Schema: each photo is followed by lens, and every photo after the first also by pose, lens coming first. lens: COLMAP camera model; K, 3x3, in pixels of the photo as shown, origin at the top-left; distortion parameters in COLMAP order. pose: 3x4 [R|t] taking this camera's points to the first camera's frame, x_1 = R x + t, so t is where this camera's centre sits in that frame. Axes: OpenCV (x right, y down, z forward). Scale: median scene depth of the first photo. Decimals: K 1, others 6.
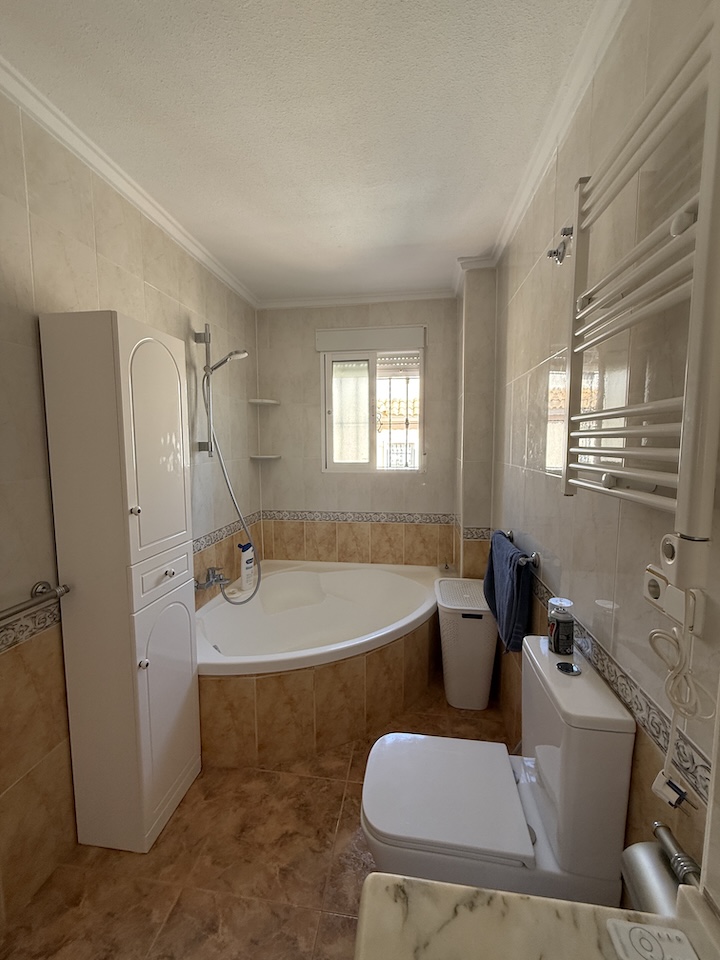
lens RADIAL K [[384.0, 0, 357.2], [0, 384.0, 479.6], [0, 0, 1]] dist [0.000806, -0.000020]
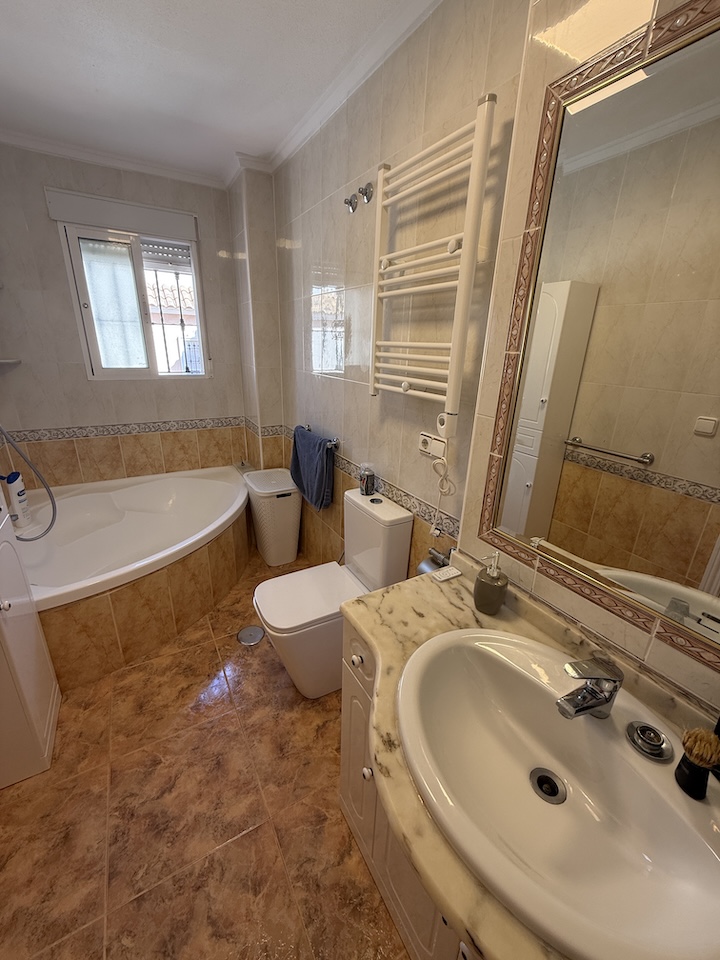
lens RADIAL K [[384.0, 0, 359.4], [0, 384.0, 479.2], [0, 0, 1]] dist [0.000806, -0.000020]
pose [[0.781148, -0.179665, 0.597937, -0.209965], [0.024075, 0.965657, 0.258704, -0.015051], [-0.623882, -0.187691, 0.758646, -0.089270]]
